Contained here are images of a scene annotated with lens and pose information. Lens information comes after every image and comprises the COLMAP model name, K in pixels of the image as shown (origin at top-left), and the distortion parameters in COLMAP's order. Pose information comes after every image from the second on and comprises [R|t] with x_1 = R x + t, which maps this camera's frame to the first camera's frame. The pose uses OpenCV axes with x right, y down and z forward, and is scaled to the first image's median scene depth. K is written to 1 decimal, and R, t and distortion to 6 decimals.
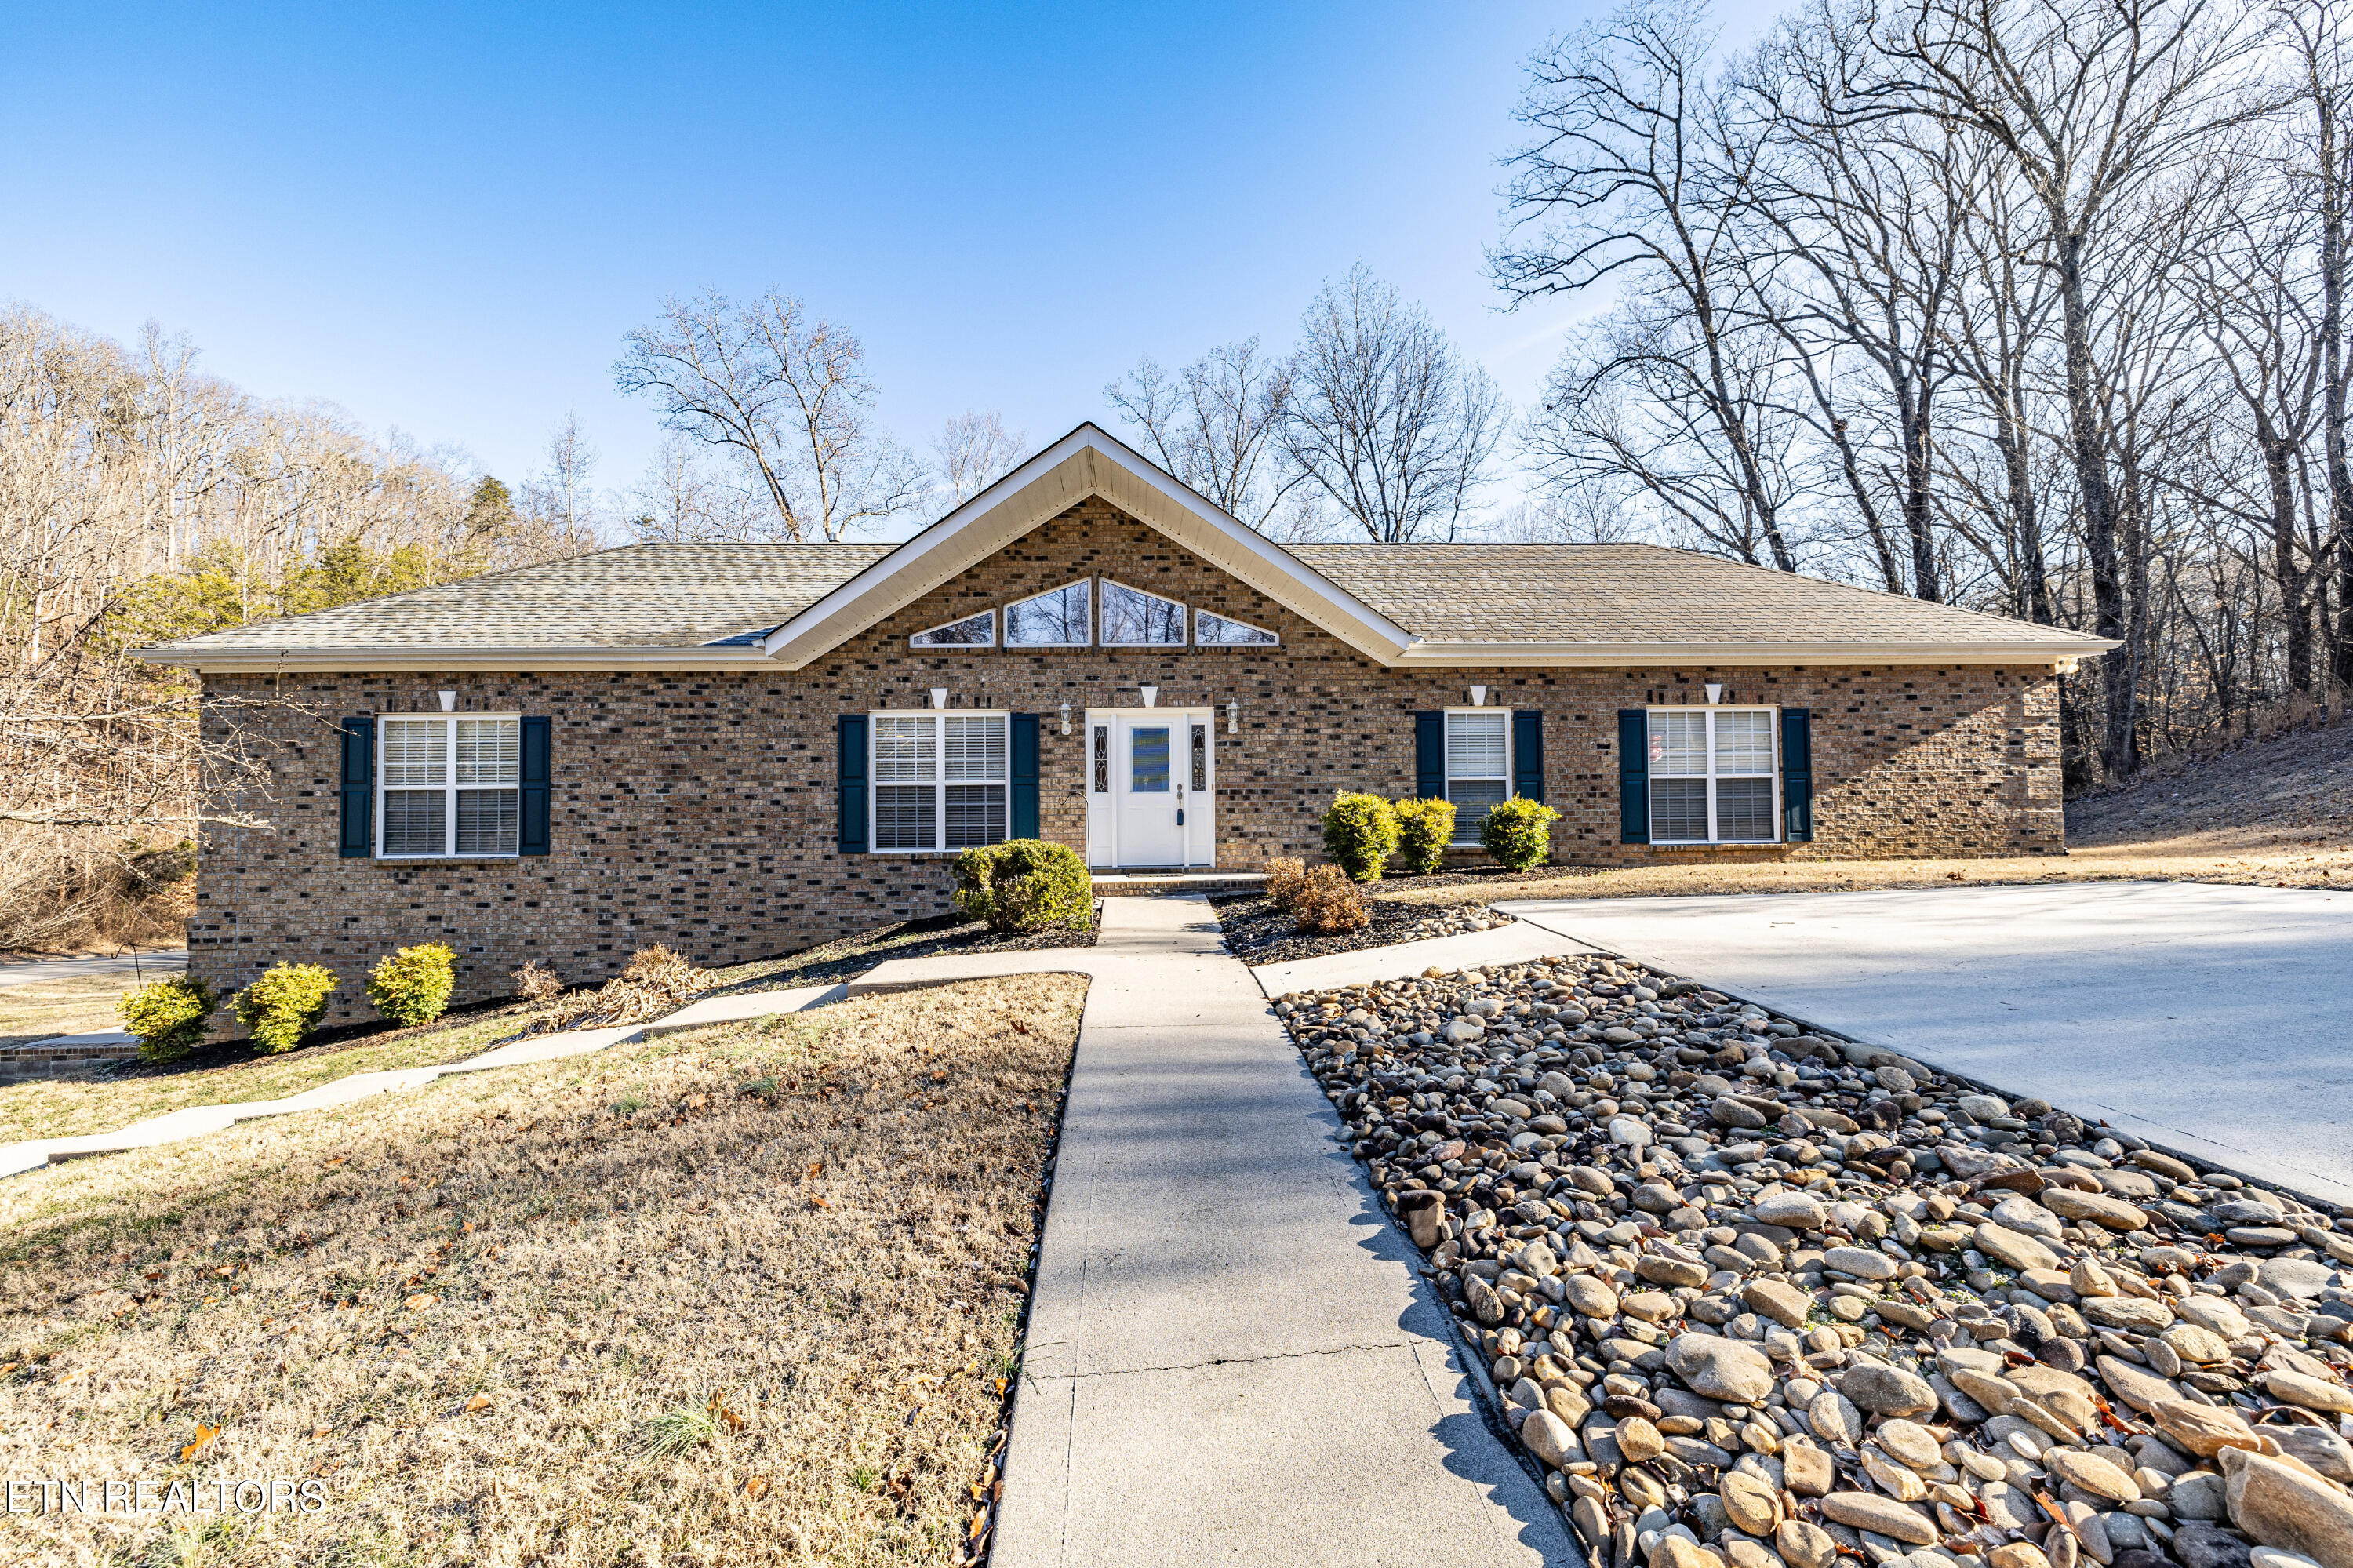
lens RADIAL K [[1010.7, 0, 1176.5], [0, 1010.7, 784.0], [0, 0, 1]] dist [0.000473, 0.000077]
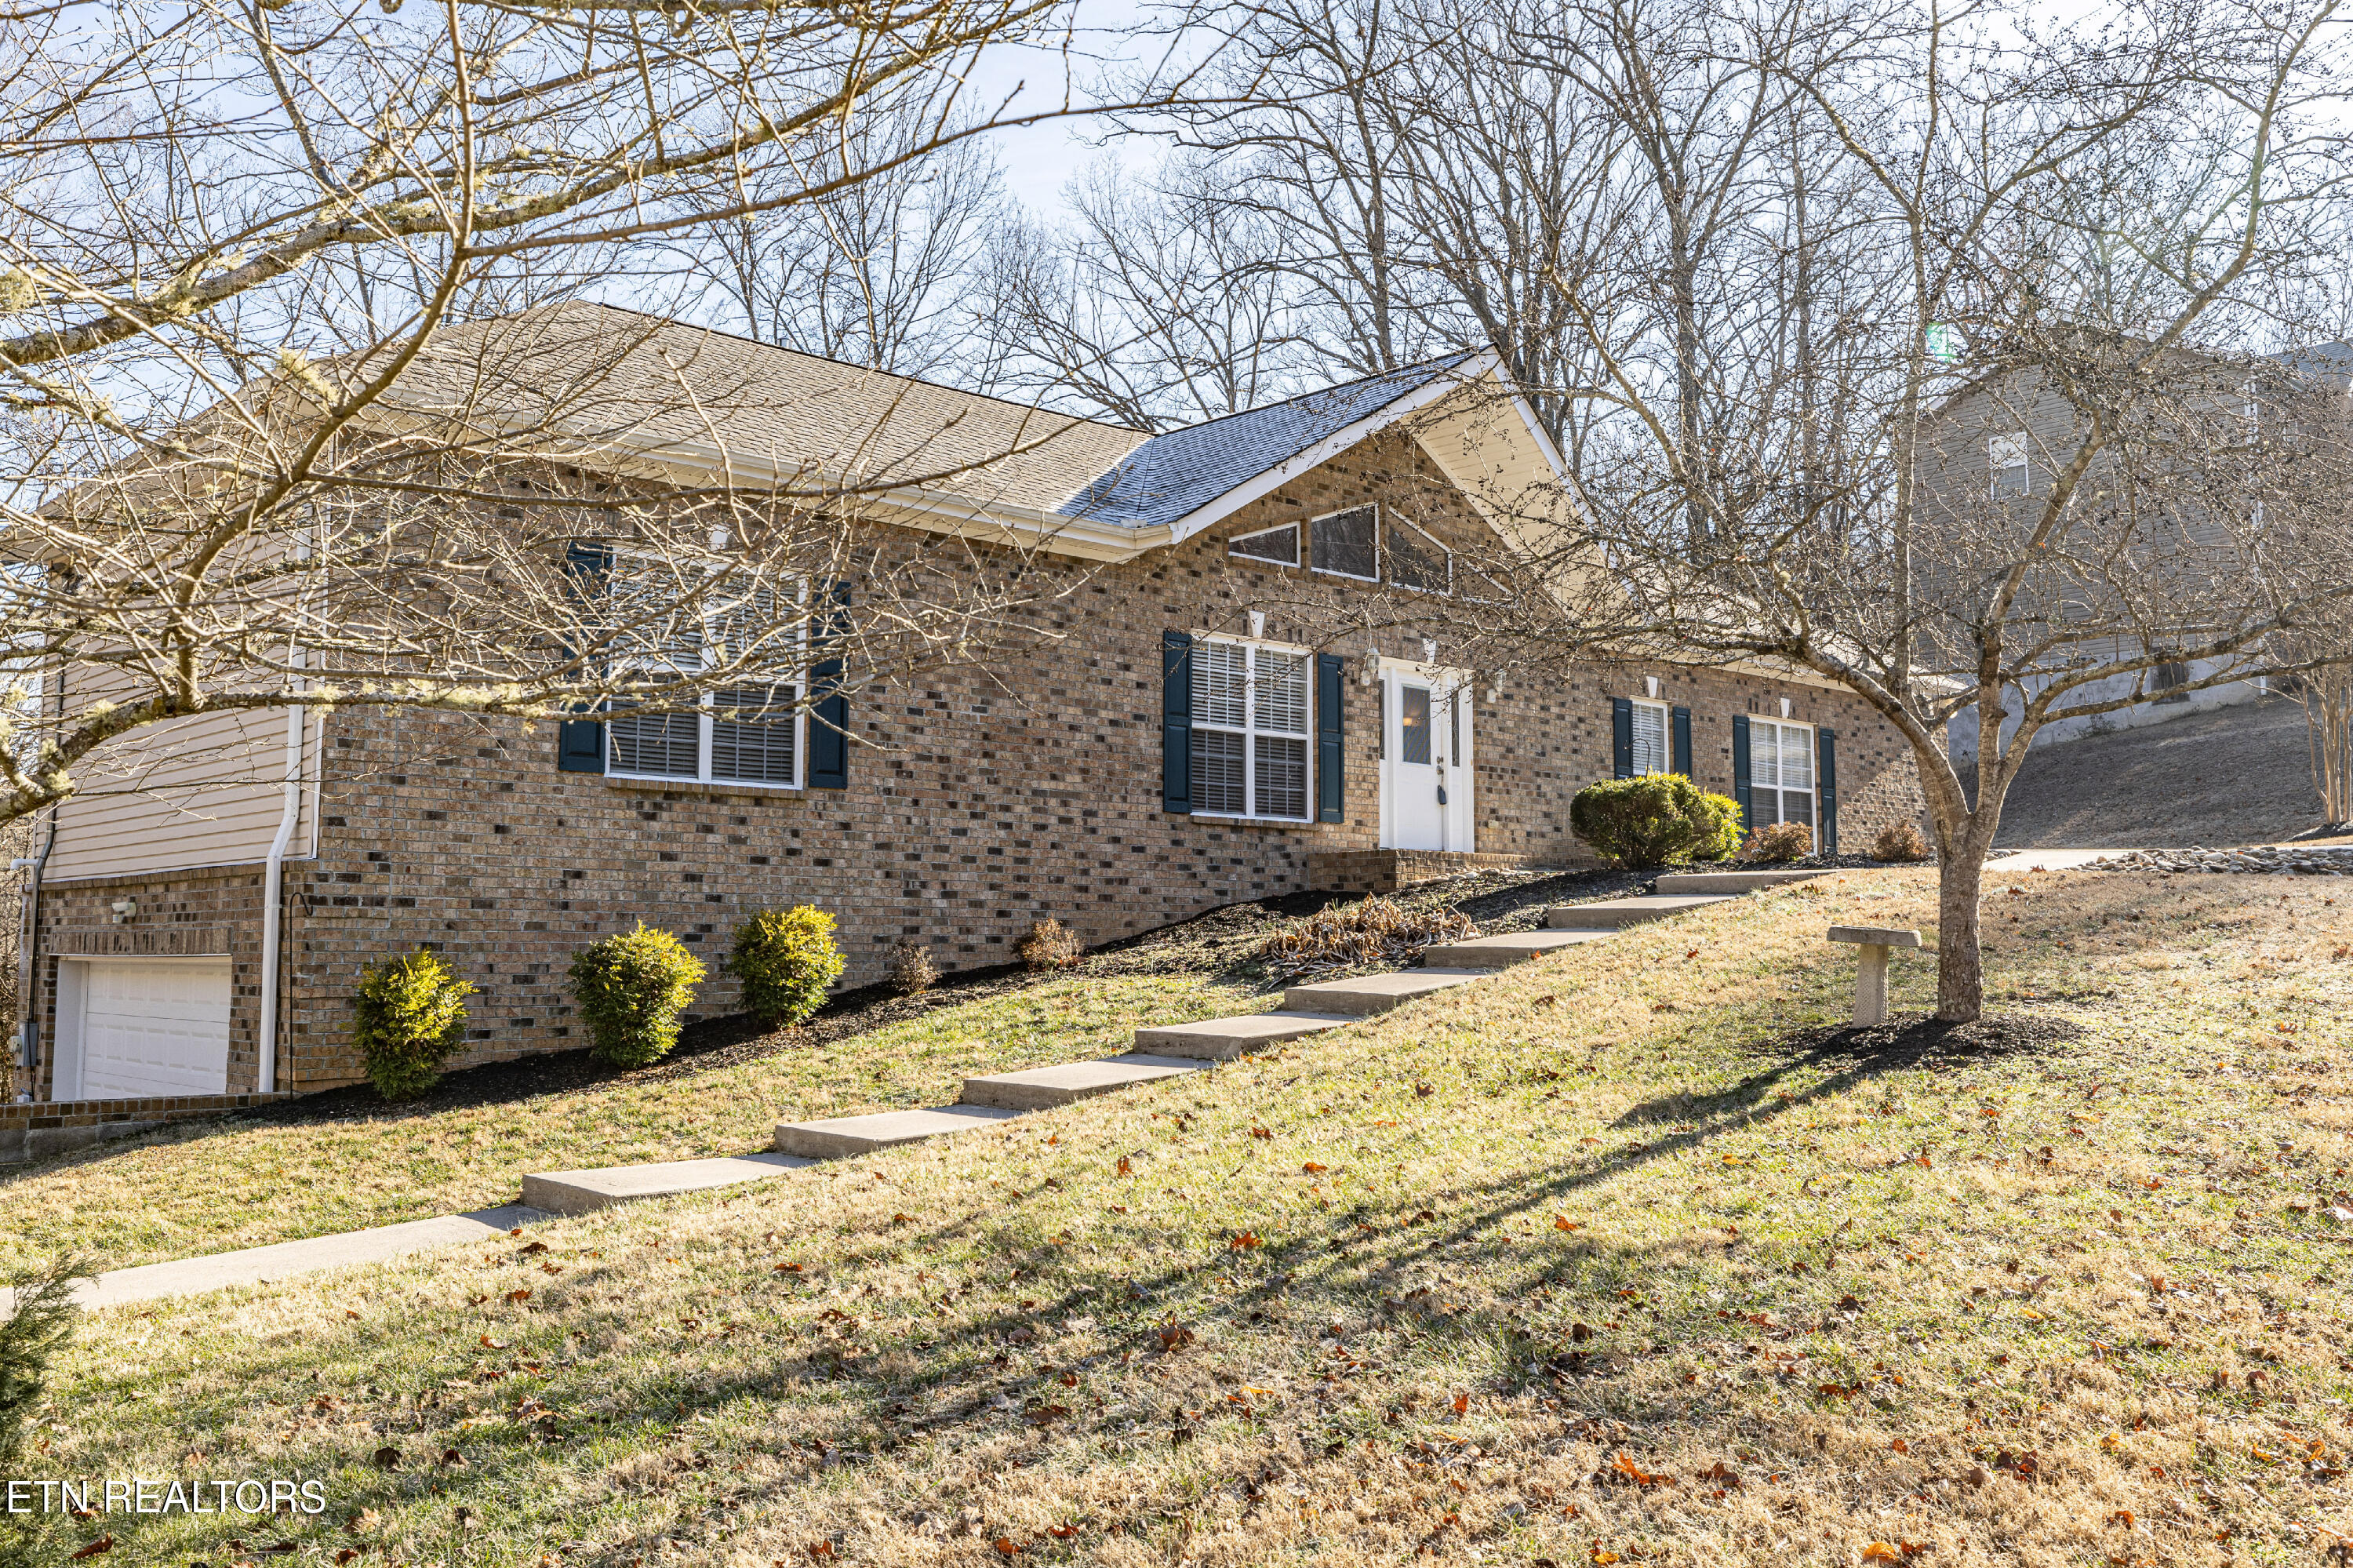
lens RADIAL K [[1970.7, 0, 1176.5], [0, 1970.7, 784.0], [0, 0, 1]] dist [-0.000729, -0.000605]
pose [[0.760682, 0.065143, 0.645848, -1.281034], [-0.024936, 0.997150, -0.071207, 0.152347], [-0.648646, 0.038061, 0.760138, -0.124625]]
